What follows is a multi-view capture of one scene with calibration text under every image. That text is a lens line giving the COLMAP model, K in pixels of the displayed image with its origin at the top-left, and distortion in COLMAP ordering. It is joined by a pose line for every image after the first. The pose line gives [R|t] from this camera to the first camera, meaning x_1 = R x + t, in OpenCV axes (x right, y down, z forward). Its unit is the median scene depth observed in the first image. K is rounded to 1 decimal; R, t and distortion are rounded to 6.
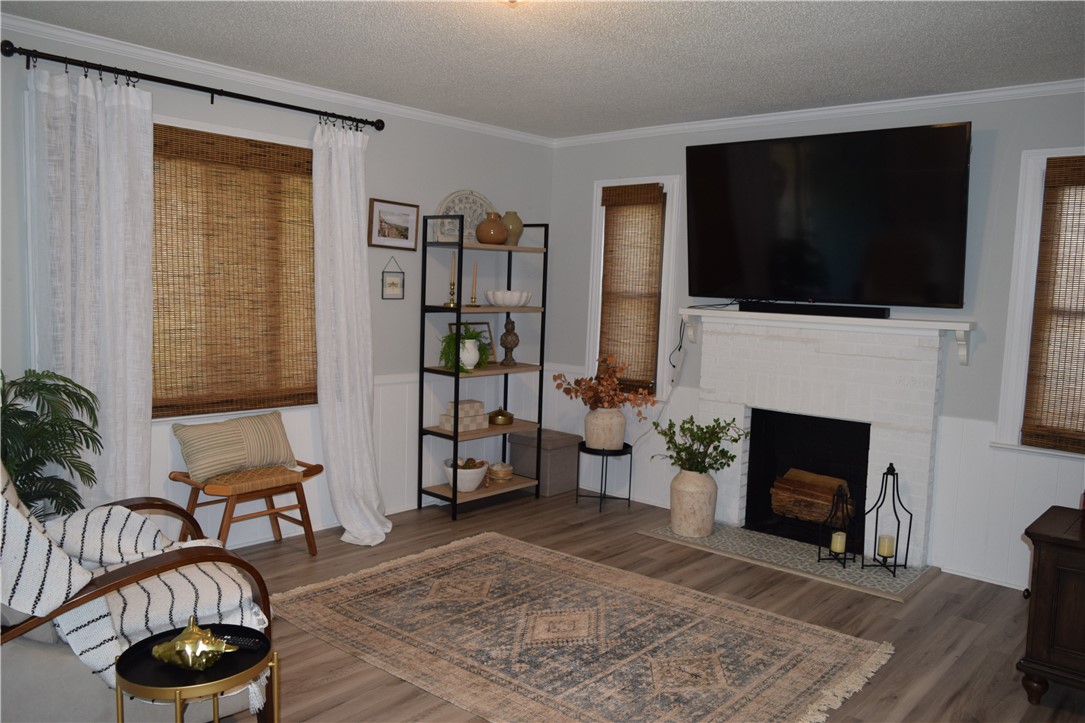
lens RADIAL K [[837.3, 0, 543.2], [0, 837.3, 363.1], [0, 0, 1]] dist [-0.024148, 0.006492]
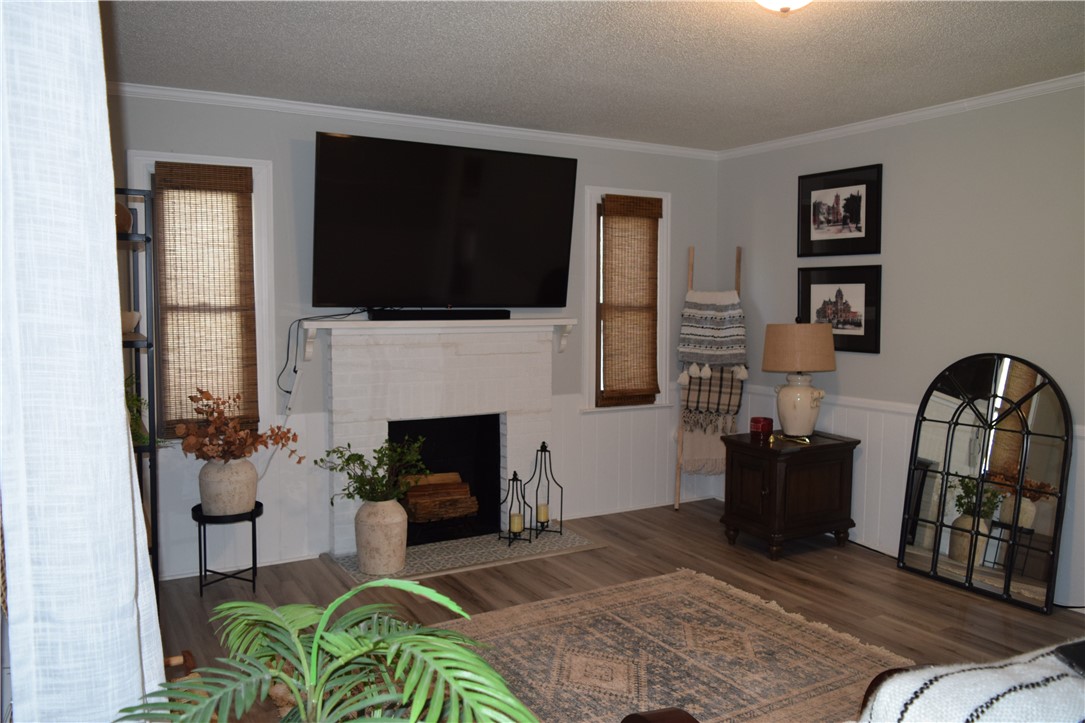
lens RADIAL K [[837.3, 0, 543.0], [0, 837.3, 361.0], [0, 0, 1]] dist [-0.024148, 0.006492]
pose [[0.323309, -0.100038, 0.940991, -0.735946], [0.094154, 0.992863, 0.073203, -0.085692], [-0.941598, 0.064930, 0.330420, 0.657530]]
